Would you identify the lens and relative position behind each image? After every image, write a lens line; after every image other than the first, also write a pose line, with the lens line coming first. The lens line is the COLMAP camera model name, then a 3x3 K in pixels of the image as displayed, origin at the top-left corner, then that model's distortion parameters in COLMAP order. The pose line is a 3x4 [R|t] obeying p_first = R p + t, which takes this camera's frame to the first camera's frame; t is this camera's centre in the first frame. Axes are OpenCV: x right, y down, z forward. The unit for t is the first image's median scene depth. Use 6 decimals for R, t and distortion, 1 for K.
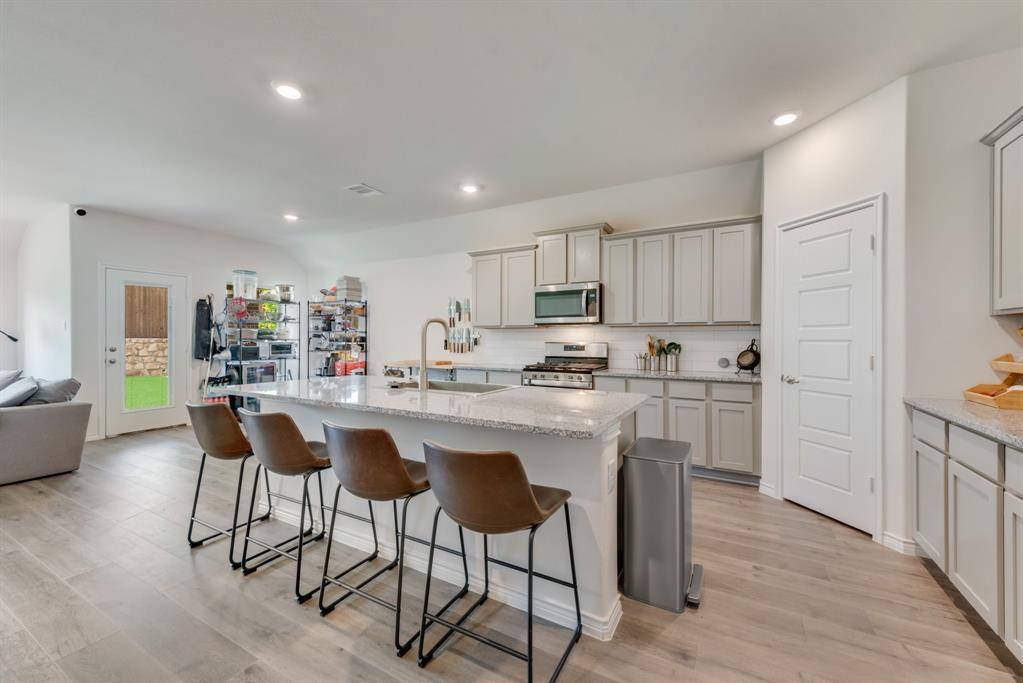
lens RADIAL K [[408.7, 0, 511.3], [0, 408.7, 334.2], [0, 0, 1]] dist [0.012742, -0.000387]
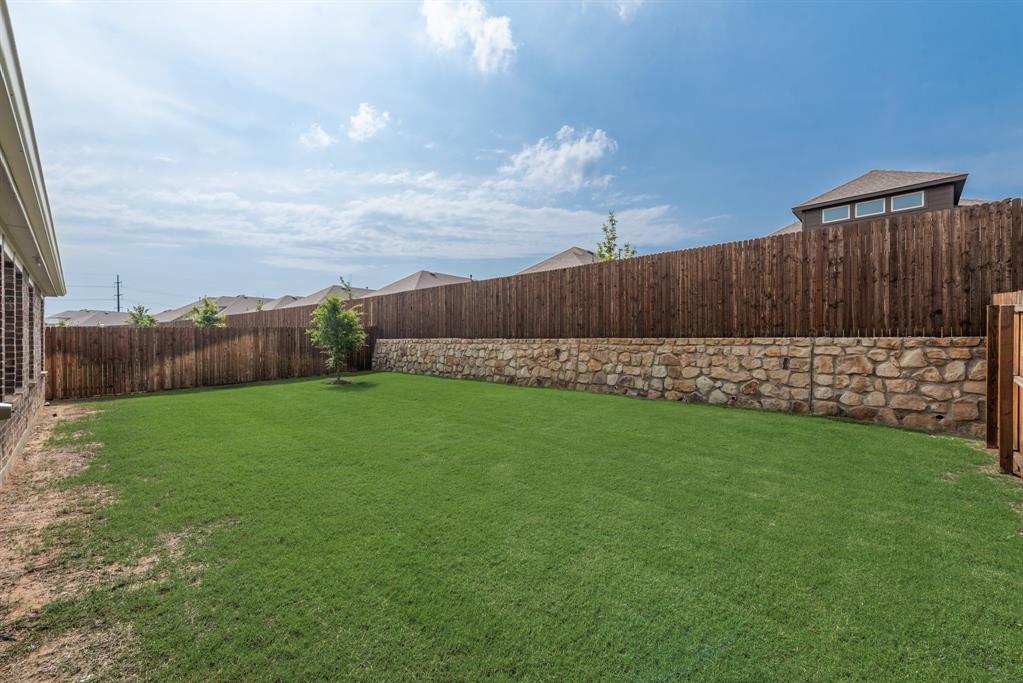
lens RADIAL K [[403.9, 0, 511.5], [0, 403.9, 341.5], [0, 0, 1]] dist [0.016262, -0.000327]
pose [[-0.233434, -0.003299, -0.972367, -1.115887], [0.014799, 0.999866, -0.006945, 0.035363], [0.972260, -0.016011, -0.233354, 2.140903]]
